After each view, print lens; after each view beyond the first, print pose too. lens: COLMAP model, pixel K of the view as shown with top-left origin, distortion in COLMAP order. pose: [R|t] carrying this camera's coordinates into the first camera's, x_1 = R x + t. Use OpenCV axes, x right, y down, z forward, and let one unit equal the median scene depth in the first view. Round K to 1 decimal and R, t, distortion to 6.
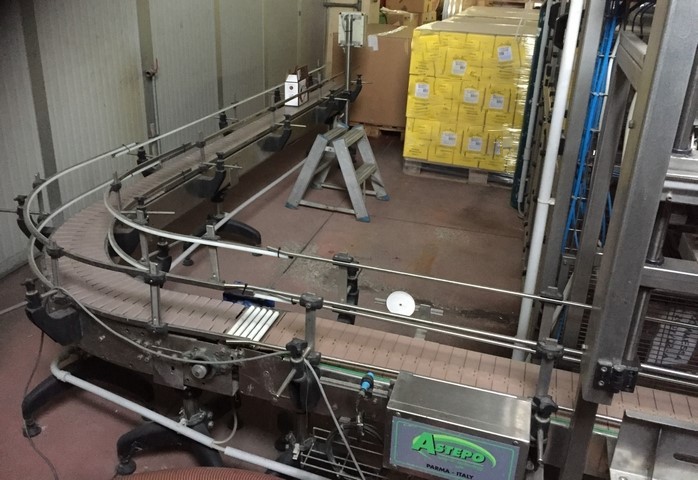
lens RADIAL K [[619.6, 0, 333.7], [0, 619.6, 195.3], [0, 0, 1]] dist [0.031059, -0.023588]
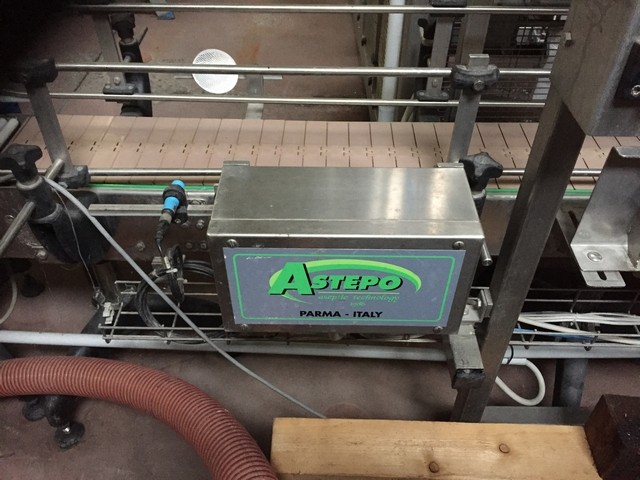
lens RADIAL K [[554.6, 0, 319.3], [0, 554.6, 241.4], [0, 0, 1]] dist [0.044067, -0.016186]
pose [[0.954002, -0.219086, 0.204652, 0.068227], [0.129465, 0.916750, 0.377899, 0.164459], [-0.270407, -0.334021, 0.902945, 0.496453]]
